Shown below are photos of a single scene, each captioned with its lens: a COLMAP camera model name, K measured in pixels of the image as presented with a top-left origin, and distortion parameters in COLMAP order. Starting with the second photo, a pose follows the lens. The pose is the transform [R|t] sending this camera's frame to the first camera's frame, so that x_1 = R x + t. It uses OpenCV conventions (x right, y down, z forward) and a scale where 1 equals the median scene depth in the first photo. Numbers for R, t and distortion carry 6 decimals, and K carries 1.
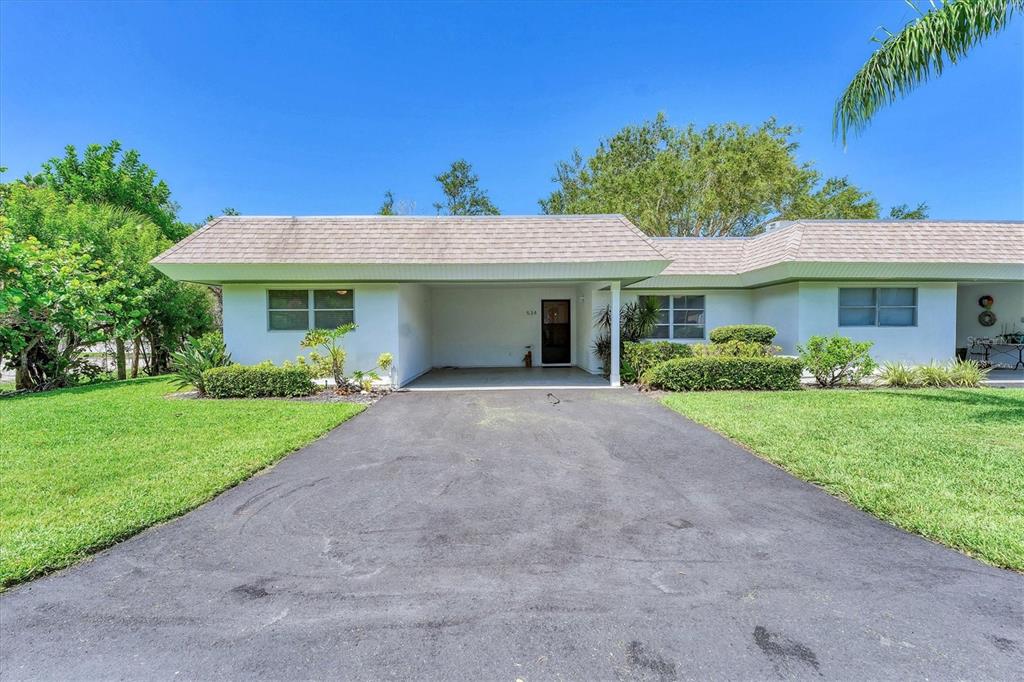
lens RADIAL K [[428.2, 0, 511.9], [0, 428.2, 337.6], [0, 0, 1]] dist [-0.001232, 0.000092]
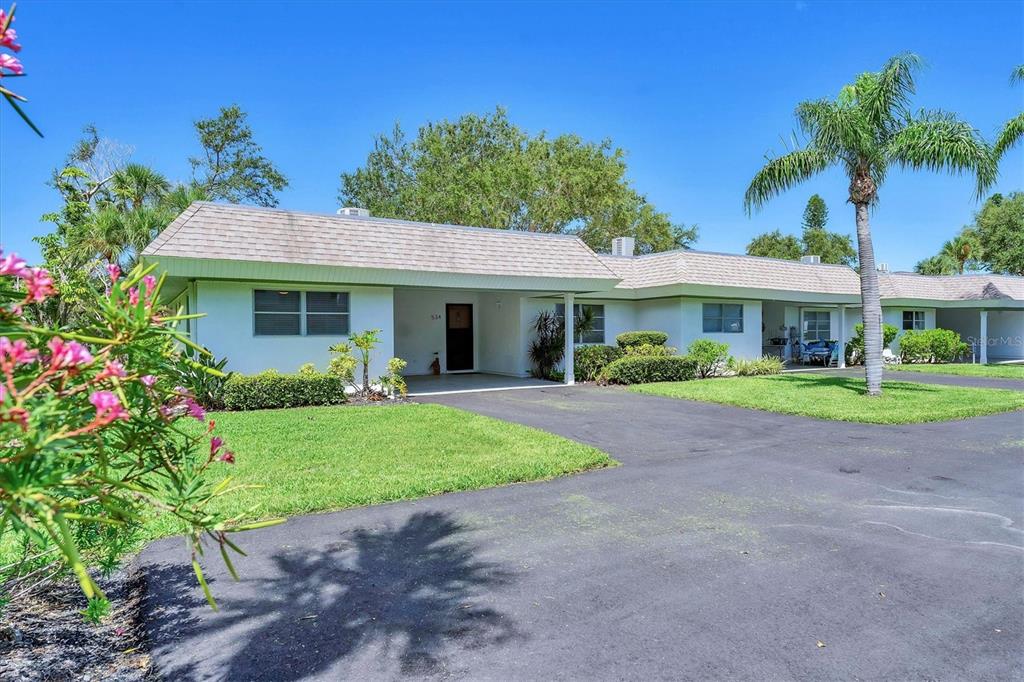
lens RADIAL K [[542.8, 0, 511.8], [0, 542.8, 341.0], [0, 0, 1]] dist [0.005514, 0.000077]
pose [[0.886490, -0.004563, 0.462726, -0.547374], [0.008388, 0.999946, -0.006209, 0.004871], [-0.462672, 0.009386, 0.886480, -0.210280]]
